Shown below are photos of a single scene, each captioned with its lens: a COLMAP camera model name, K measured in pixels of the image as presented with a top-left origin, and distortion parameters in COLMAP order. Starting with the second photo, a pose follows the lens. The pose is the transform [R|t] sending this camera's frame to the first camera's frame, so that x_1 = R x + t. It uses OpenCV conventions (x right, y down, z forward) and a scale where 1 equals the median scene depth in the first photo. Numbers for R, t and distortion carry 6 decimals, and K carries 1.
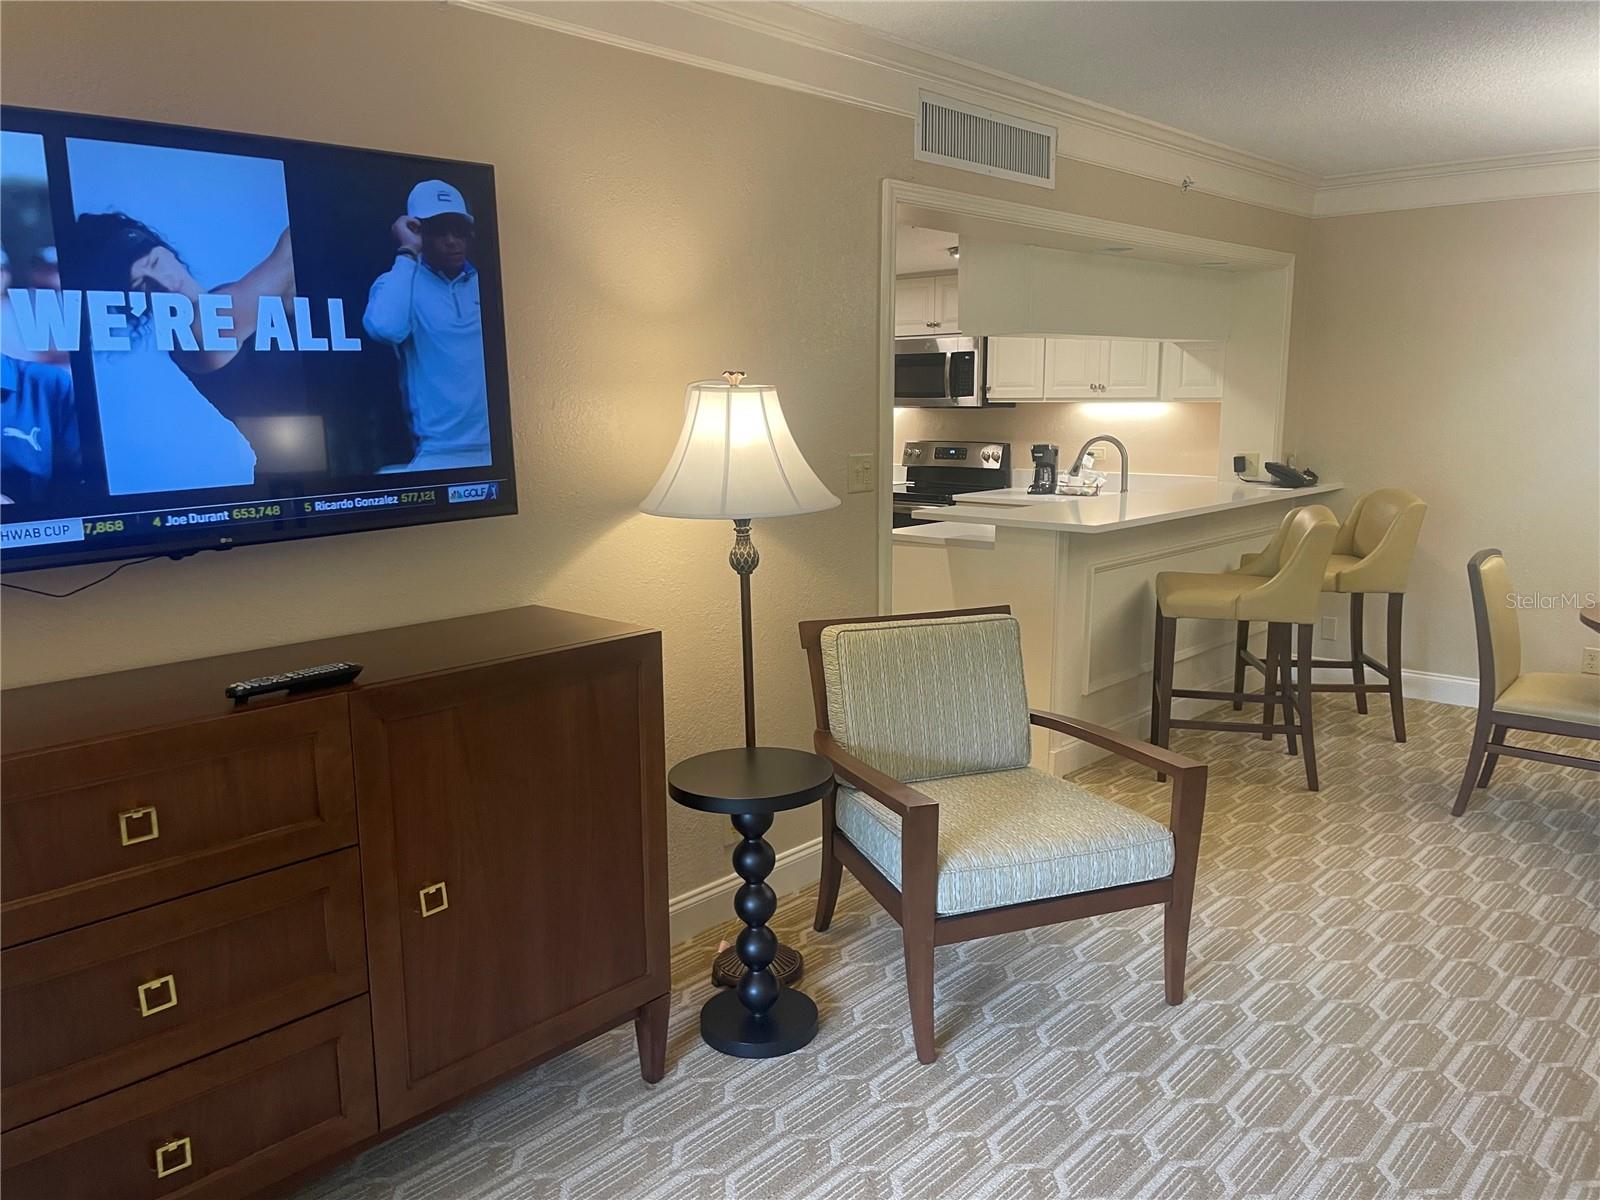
lens RADIAL K [[1217.2, 0, 801.6], [0, 1217.2, 598.6], [0, 0, 1]] dist [0.093983, -0.126691]
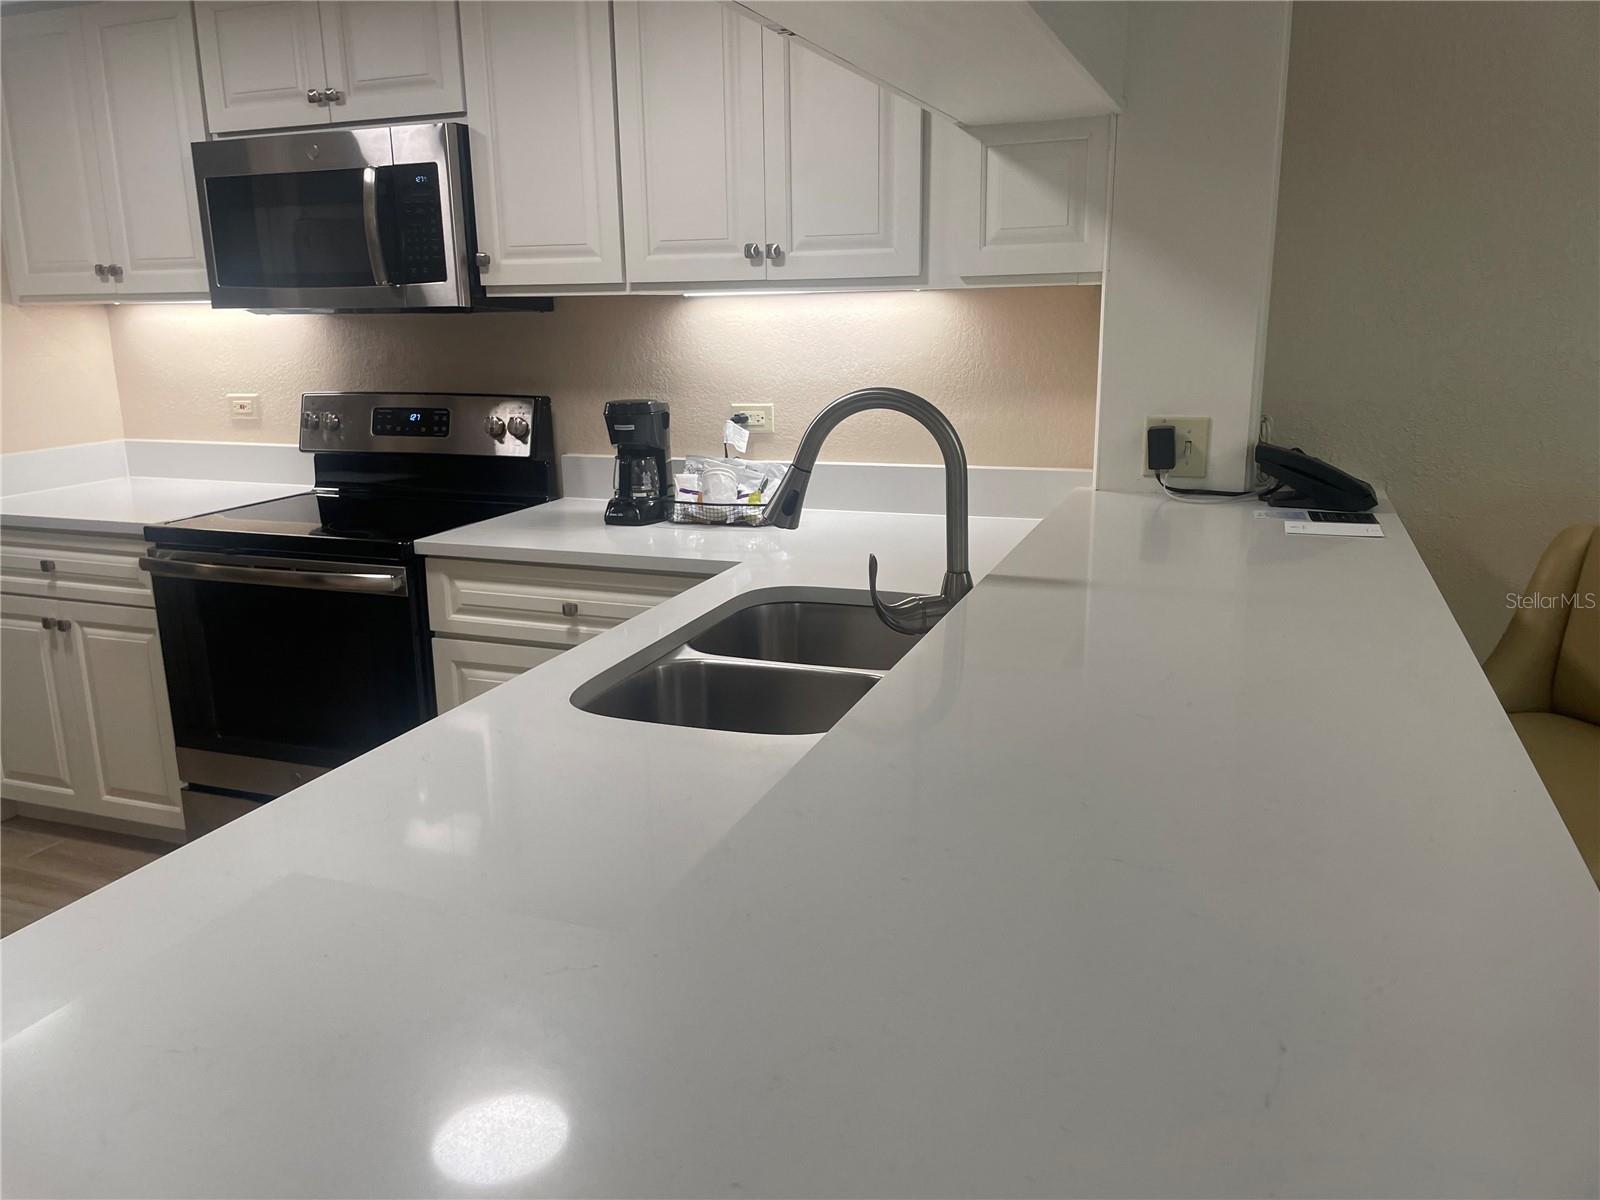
lens RADIAL K [[1217.2, 0, 788.4], [0, 1217.2, 596.8], [0, 0, 1]] dist [0.093983, -0.126691]
pose [[0.933391, -0.092223, 0.346810, 0.109392], [0.071731, 0.994858, 0.071495, -0.096098], [-0.351620, -0.041856, 0.935207, 0.664622]]
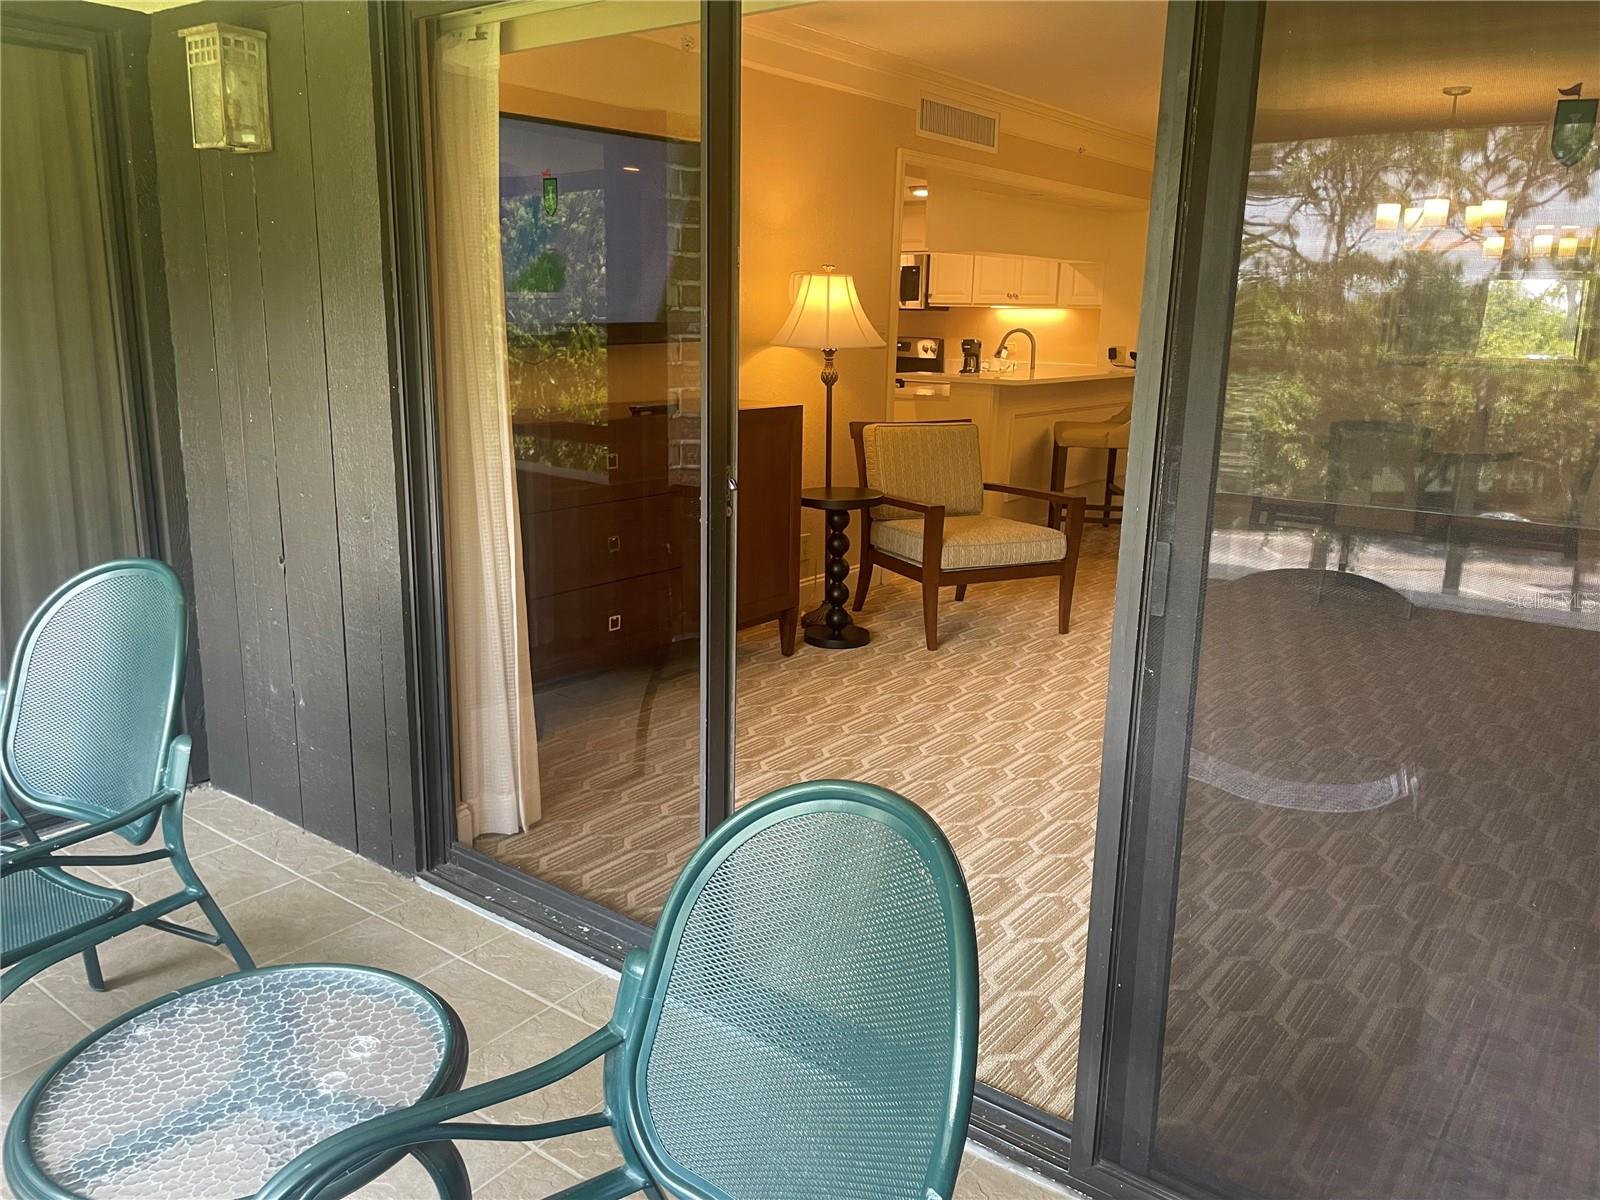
lens RADIAL K [[1217.2, 0, 805.7], [0, 1217.2, 593.3], [0, 0, 1]] dist [0.093983, -0.126691]
pose [[0.995363, 0.006933, 0.095936, -0.117147], [-0.012390, 0.998331, 0.056407, 0.085079], [-0.095385, -0.057334, 0.993788, -0.351605]]
